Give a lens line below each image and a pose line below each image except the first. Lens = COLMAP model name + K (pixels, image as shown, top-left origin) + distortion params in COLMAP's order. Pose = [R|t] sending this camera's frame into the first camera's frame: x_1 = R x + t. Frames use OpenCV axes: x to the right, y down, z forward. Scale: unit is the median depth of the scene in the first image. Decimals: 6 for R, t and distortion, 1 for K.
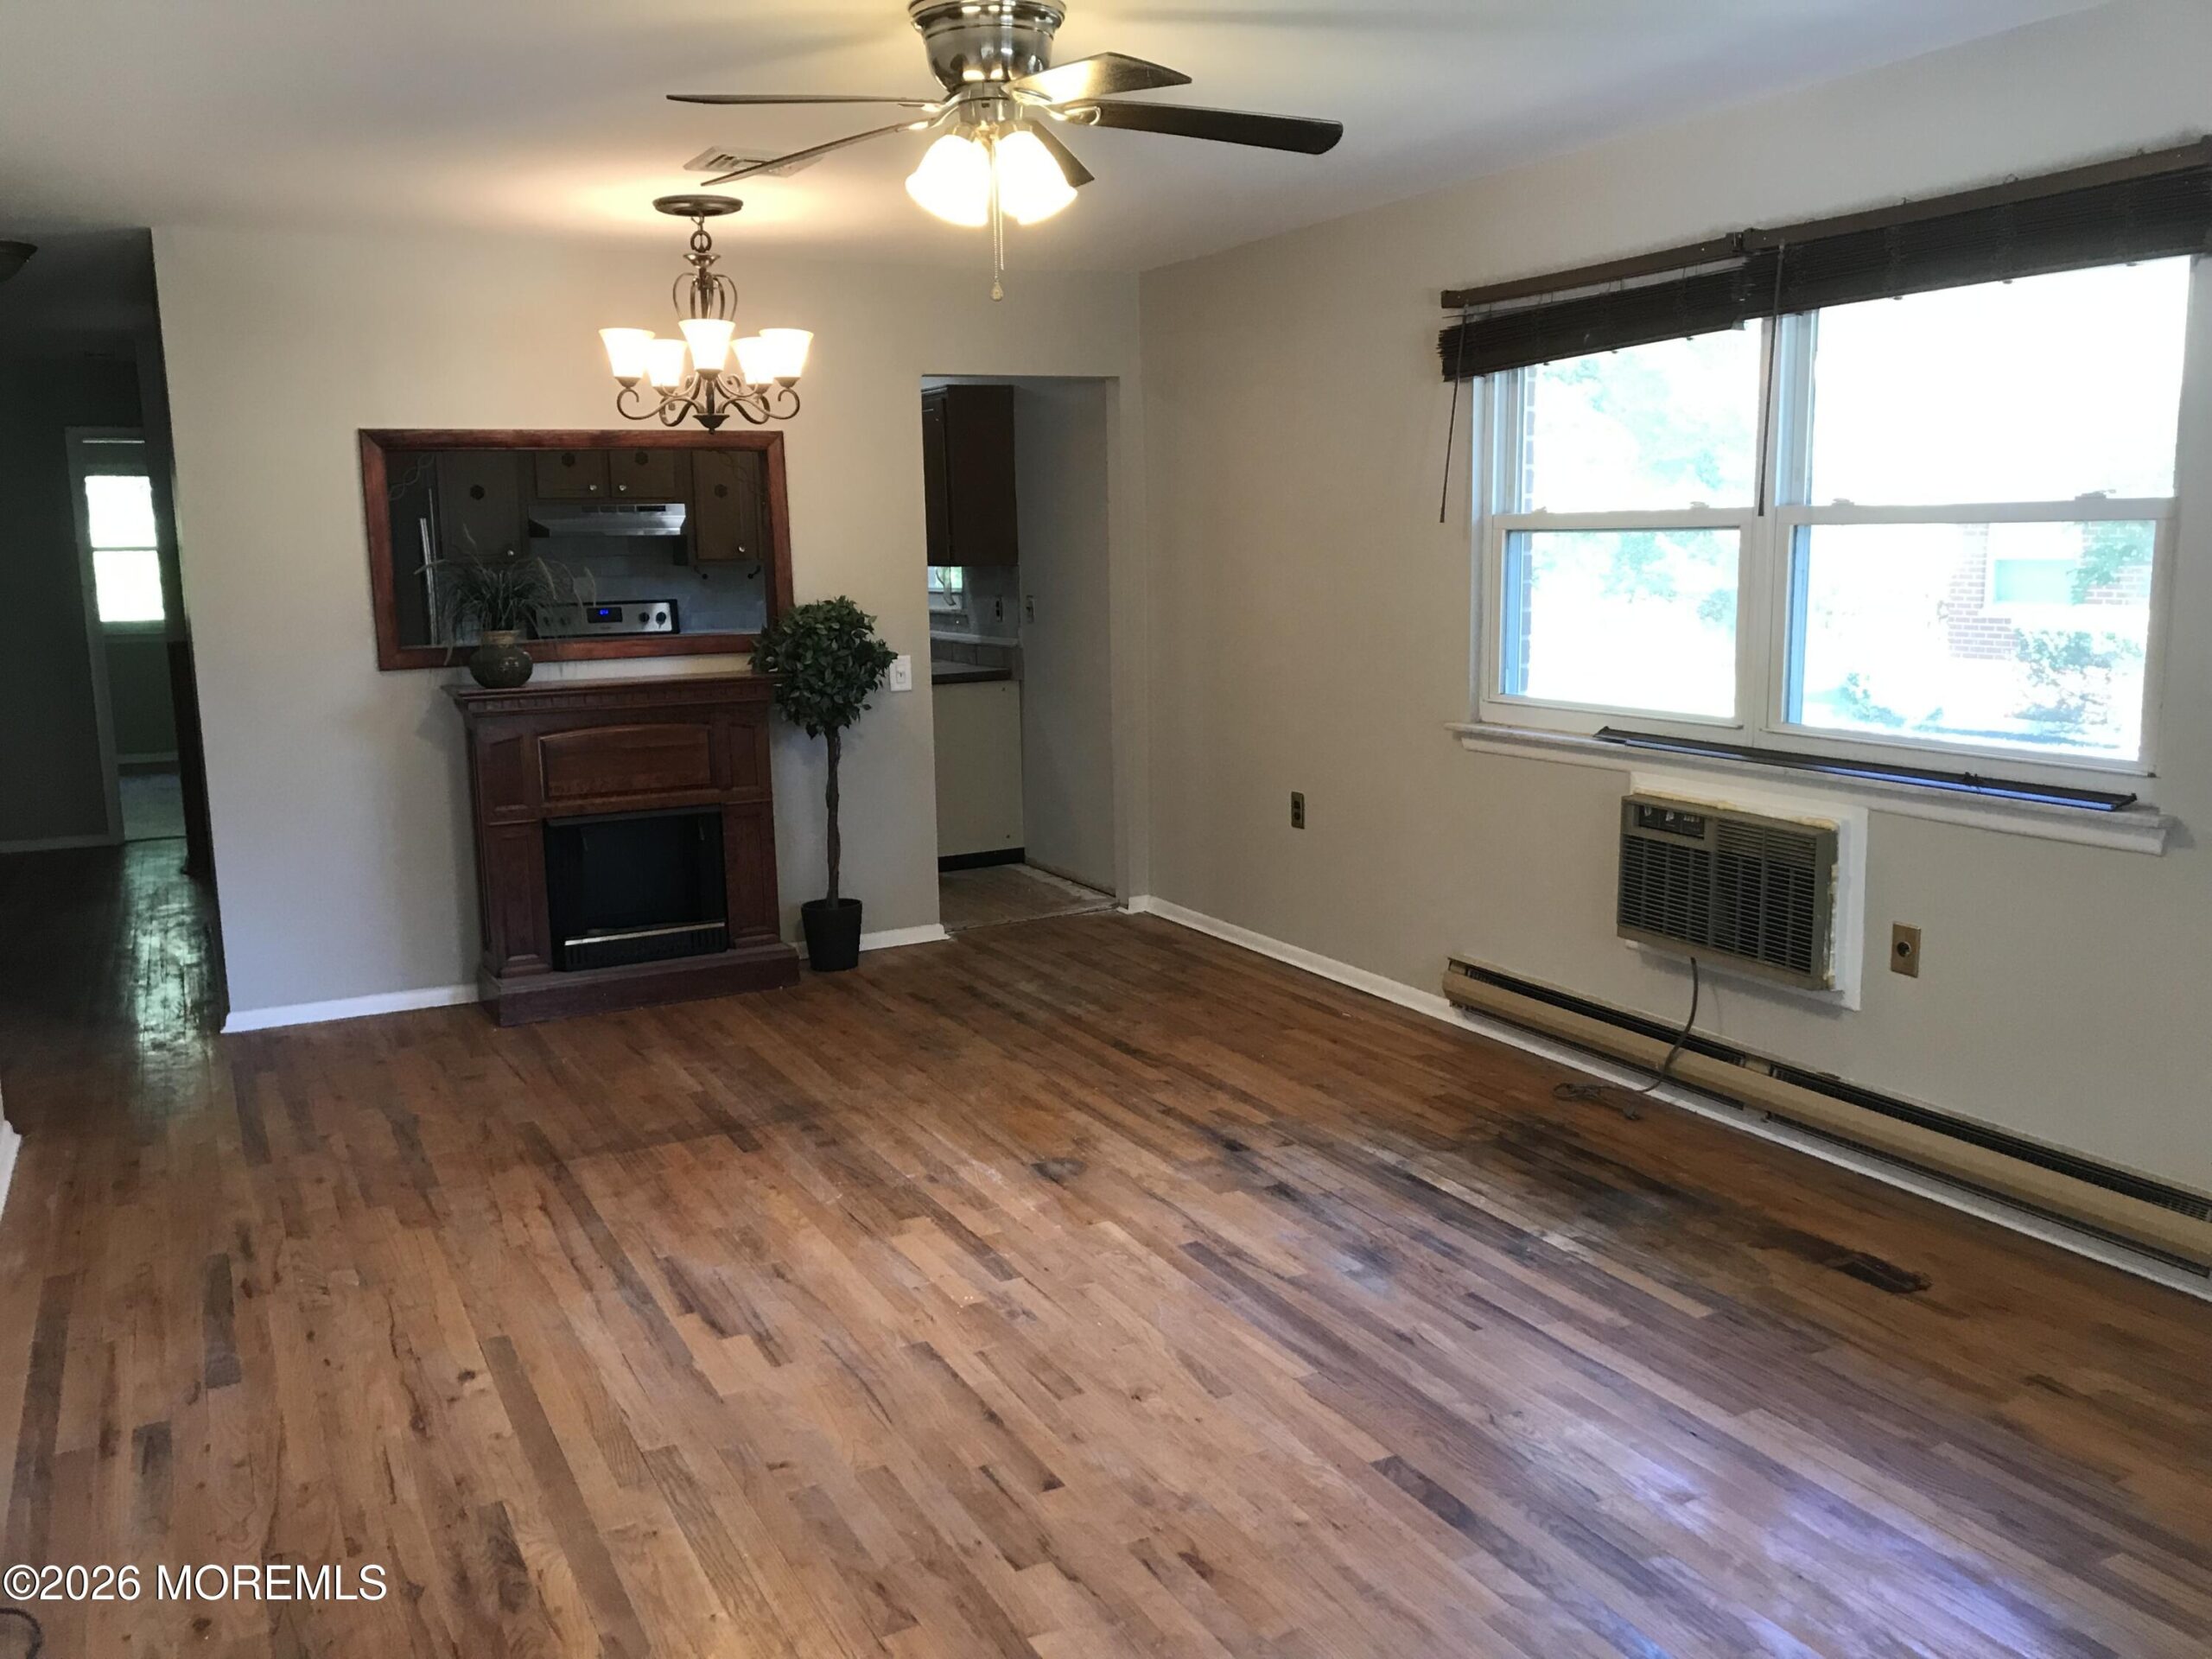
lens RADIAL K [[1821.0, 0, 1095.7], [0, 1821.0, 819.9], [0, 0, 1]] dist [0.051767, -0.073328]
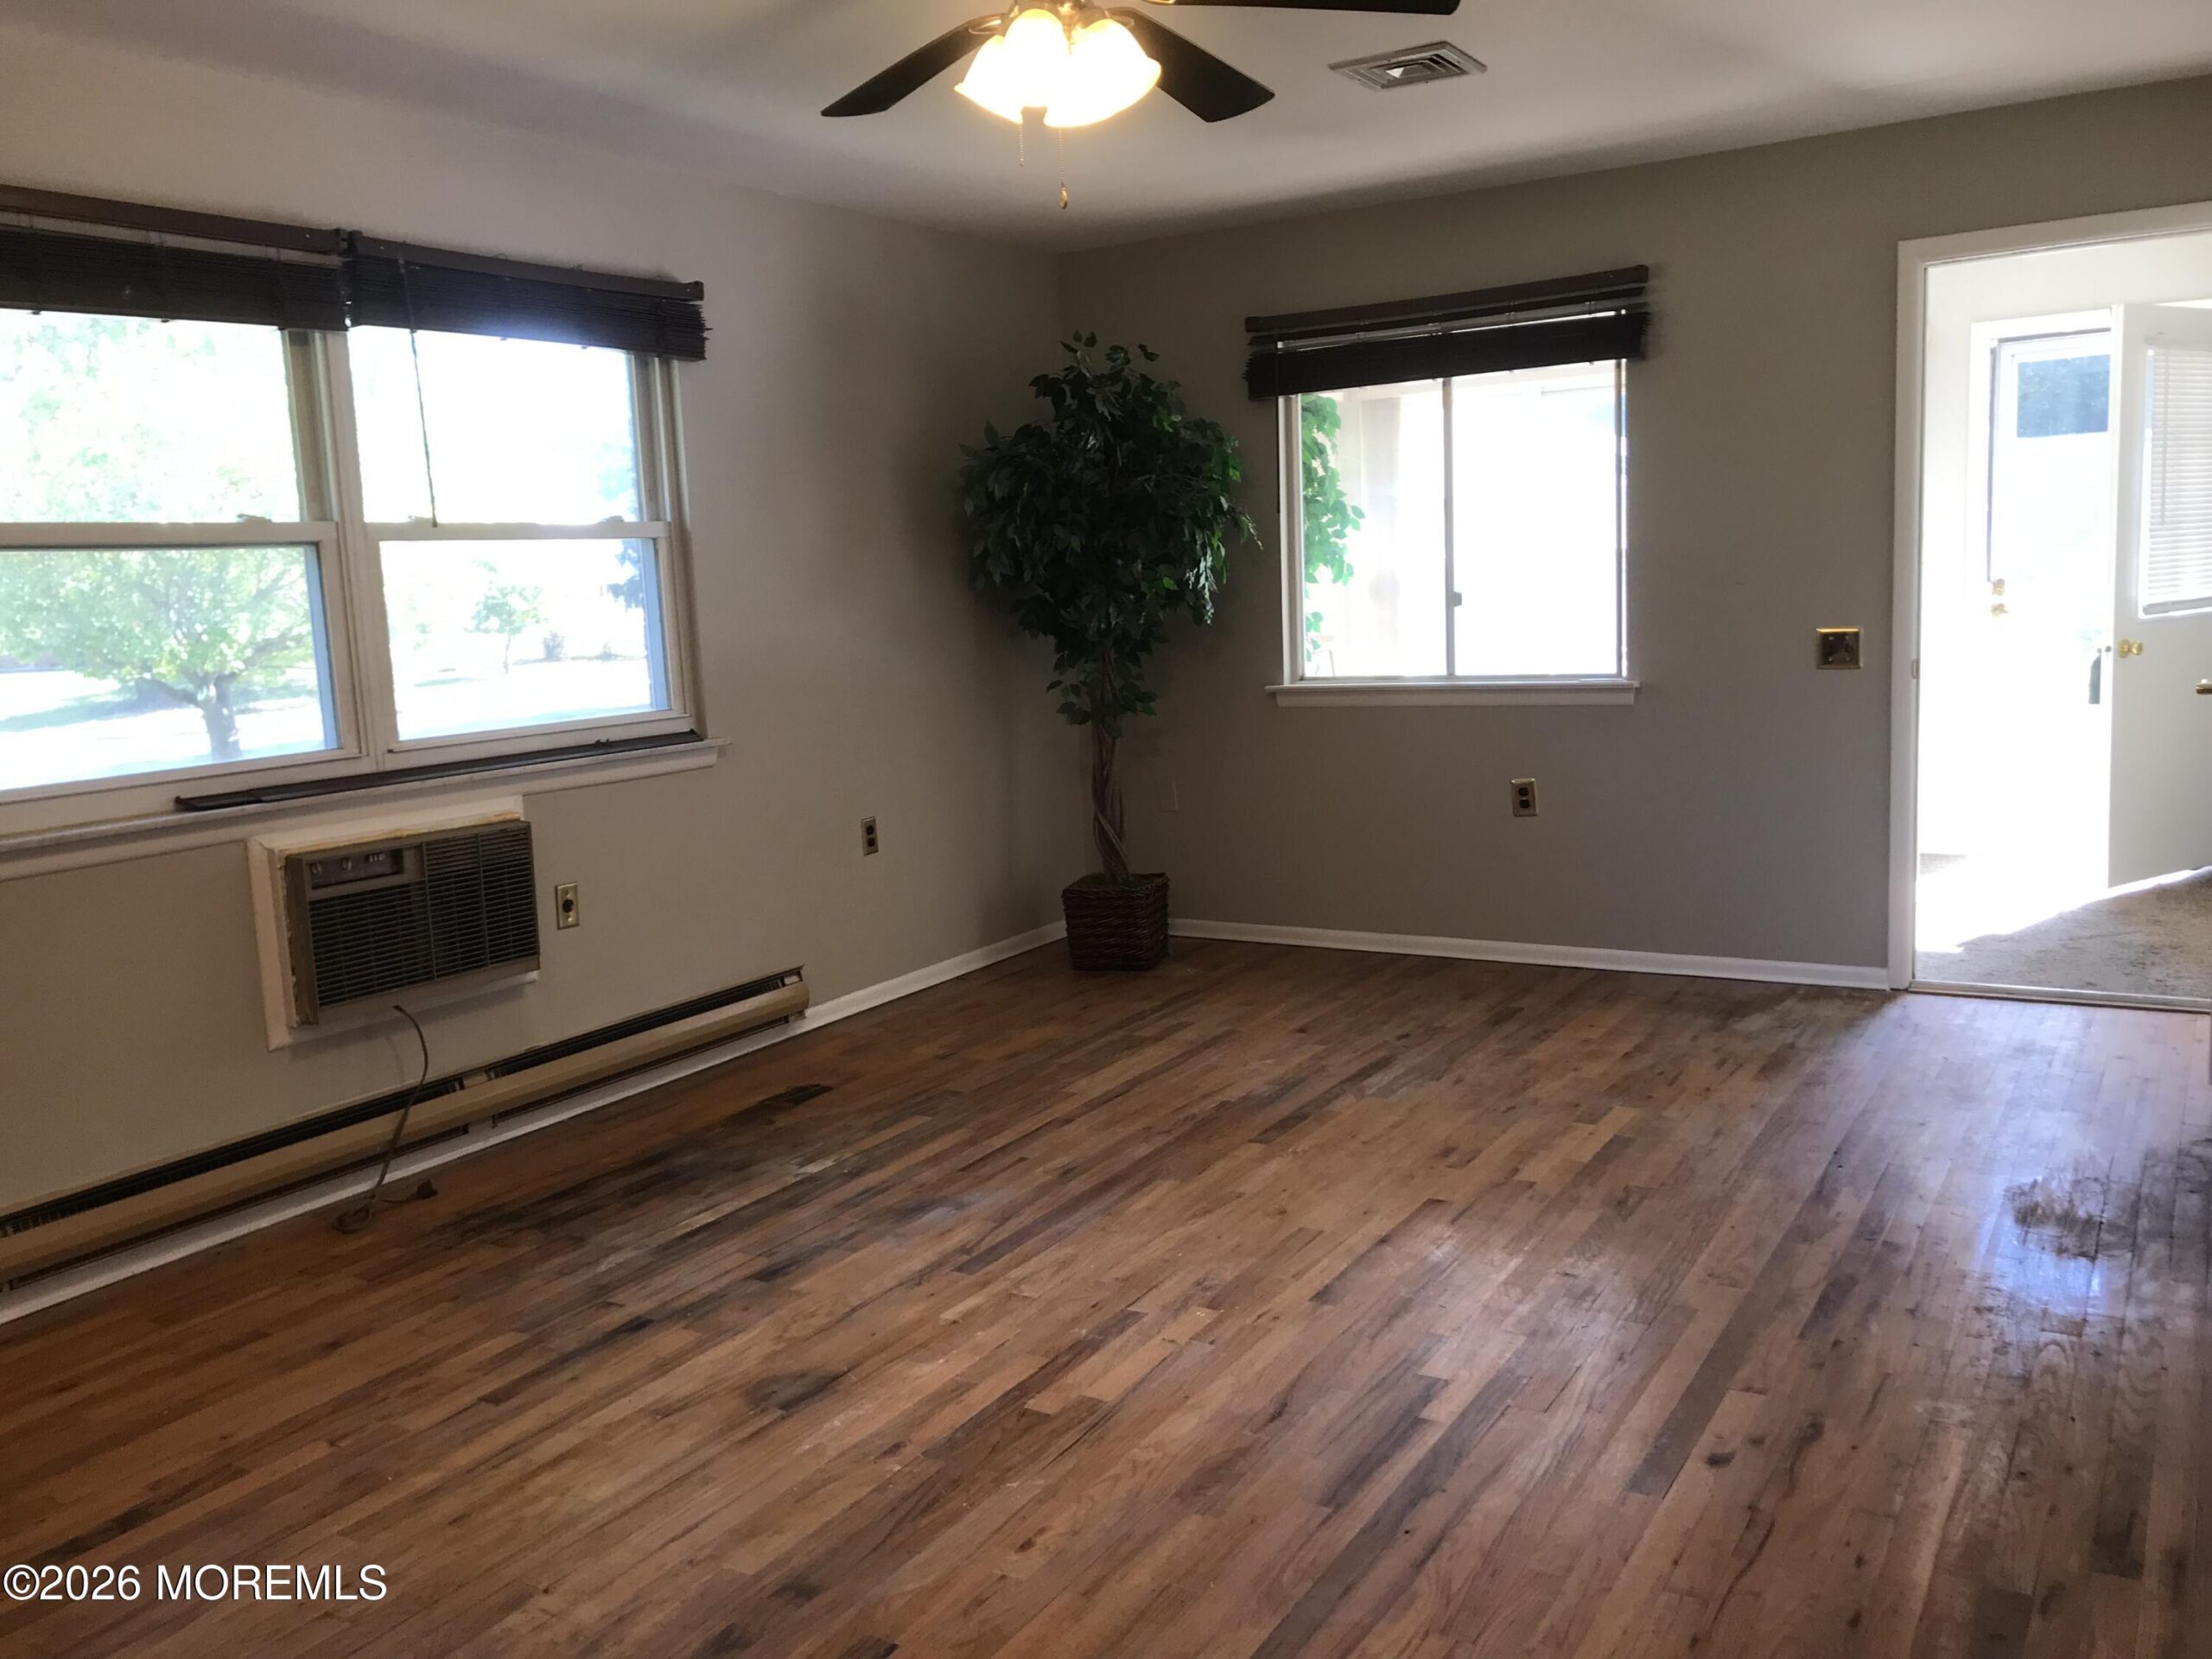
lens RADIAL K [[1821.0, 0, 1095.7], [0, 1821.0, 819.9], [0, 0, 1]] dist [0.051767, -0.073328]
pose [[-0.518726, -0.070489, 0.852030, -0.671396], [0.193632, 0.961012, 0.197391, -0.136311], [-0.832725, 0.267372, -0.484853, 1.196341]]
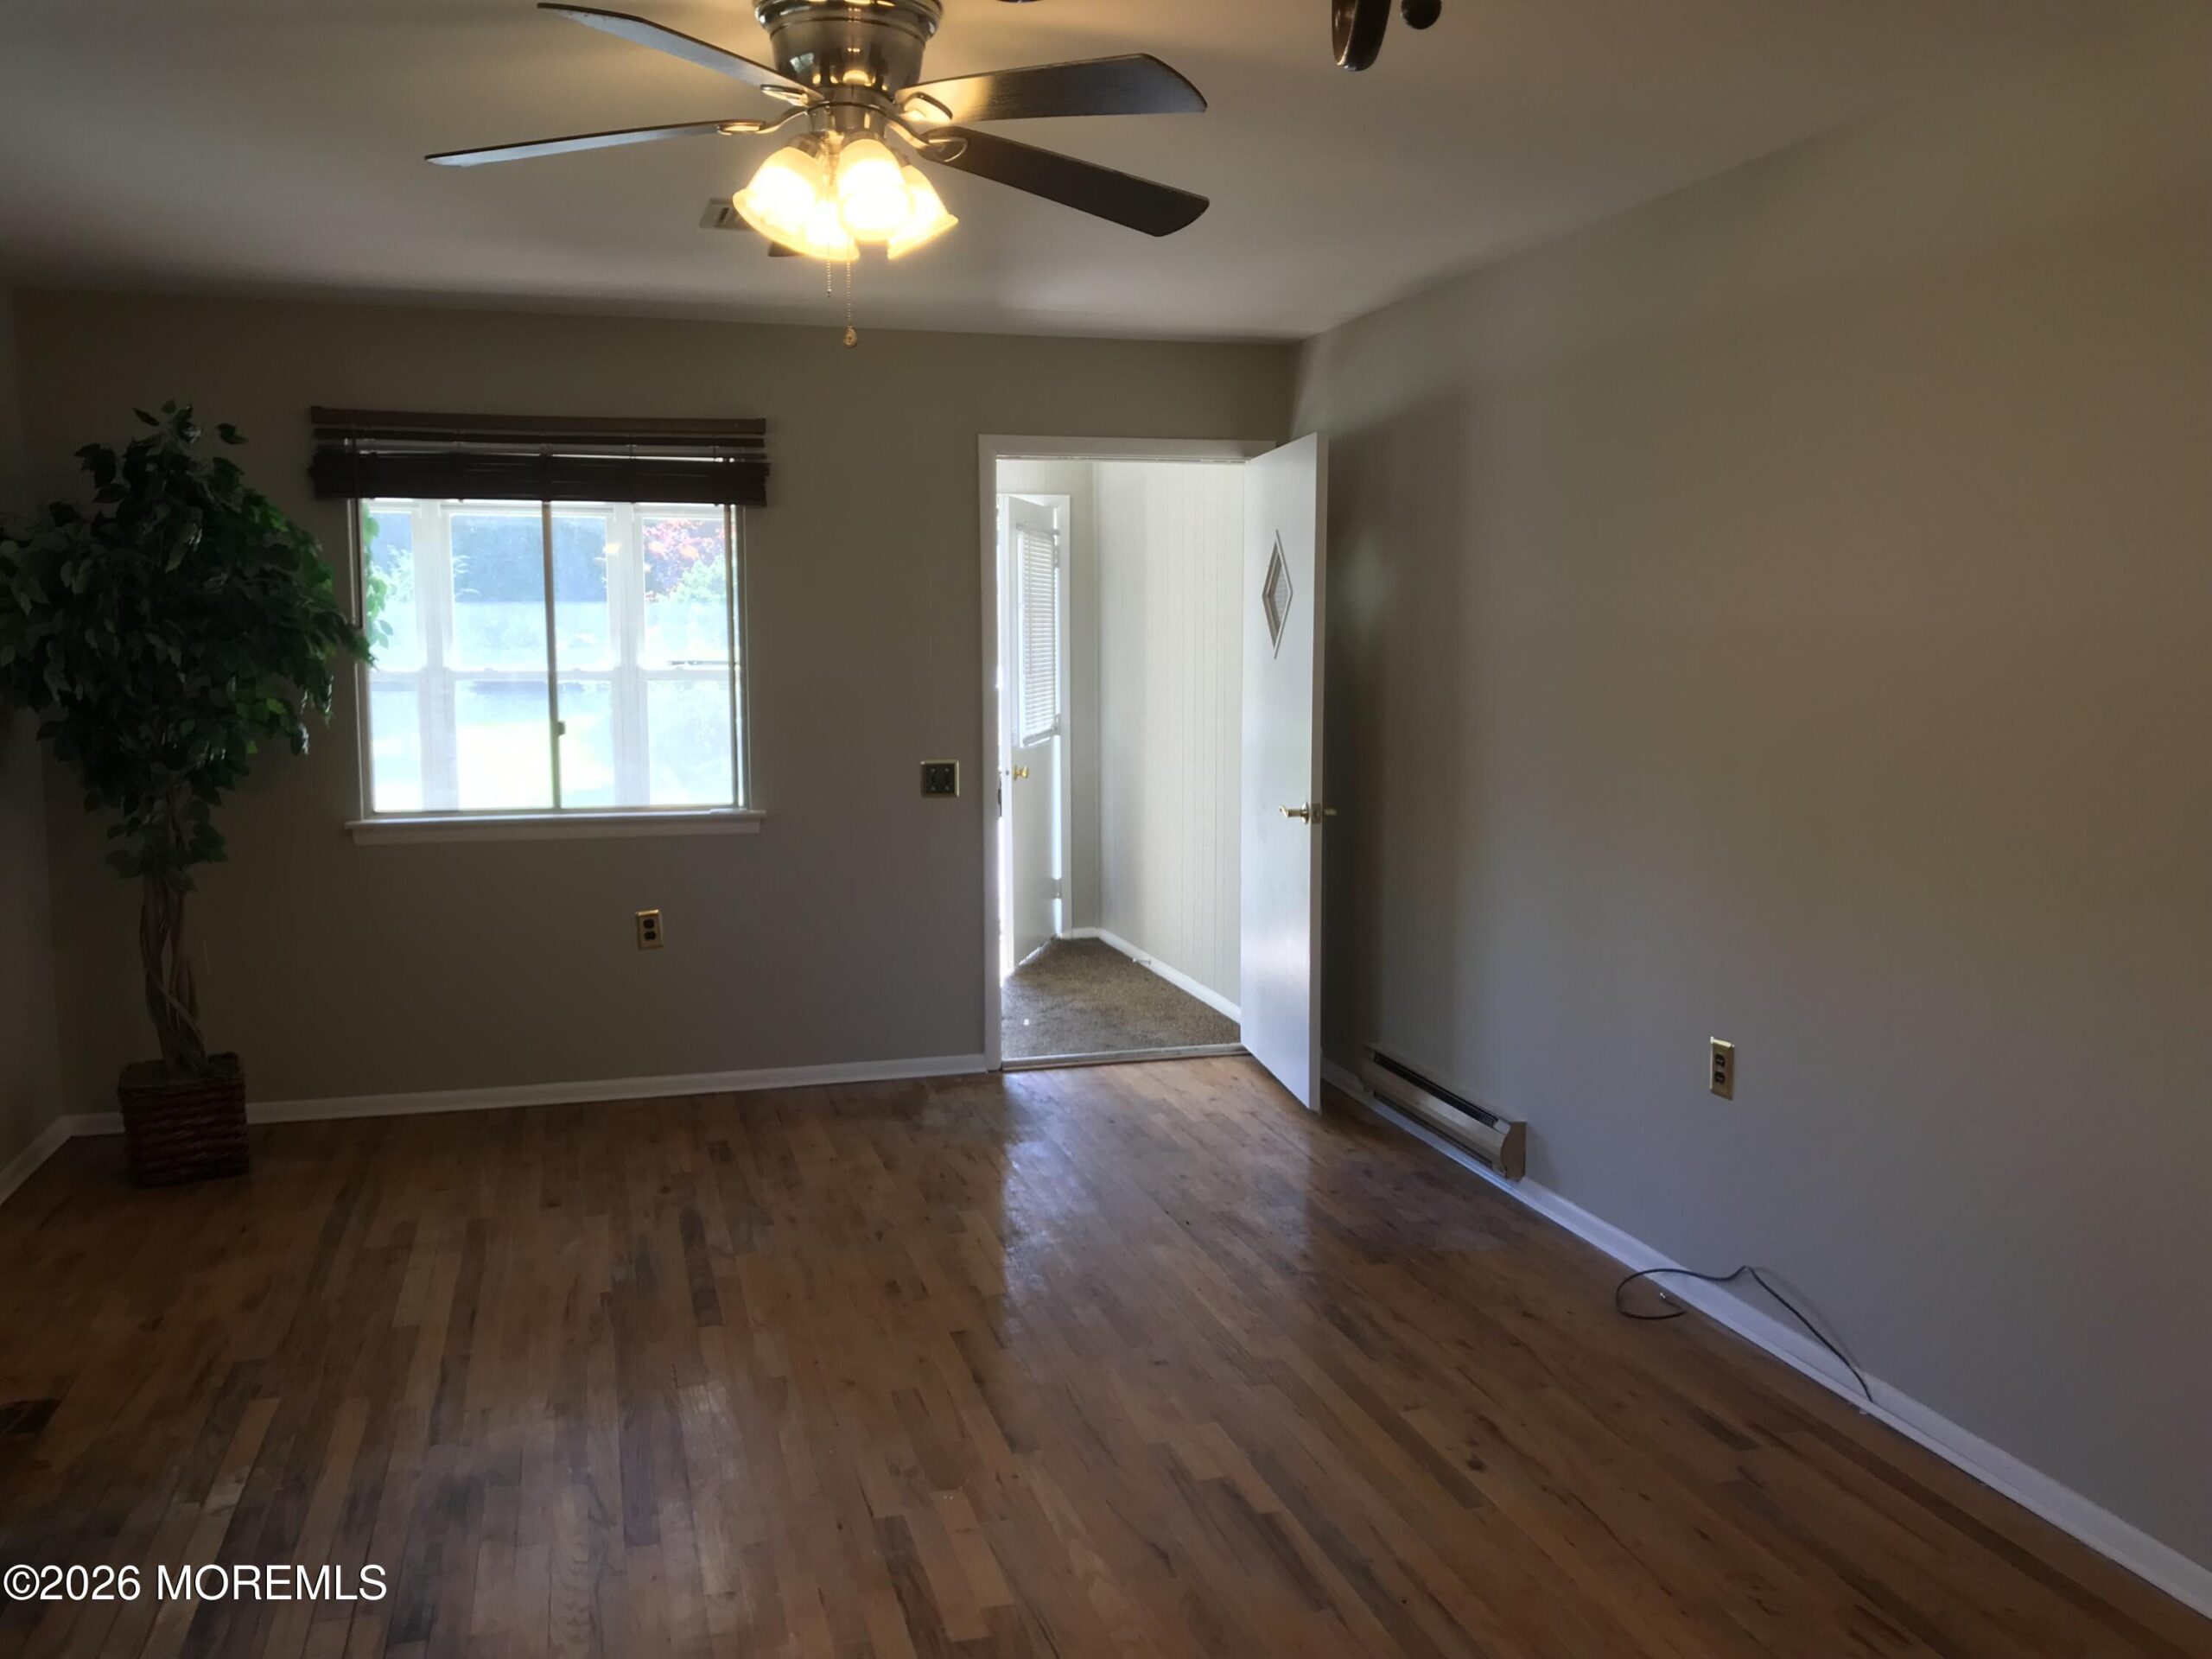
lens RADIAL K [[1821.0, 0, 1095.7], [0, 1821.0, 819.9], [0, 0, 1]] dist [0.051767, -0.073328]
pose [[-0.980576, 0.002495, 0.196125, -0.261391], [0.053339, 0.965628, 0.254397, -0.225411], [-0.188749, 0.259916, -0.947004, 1.459482]]
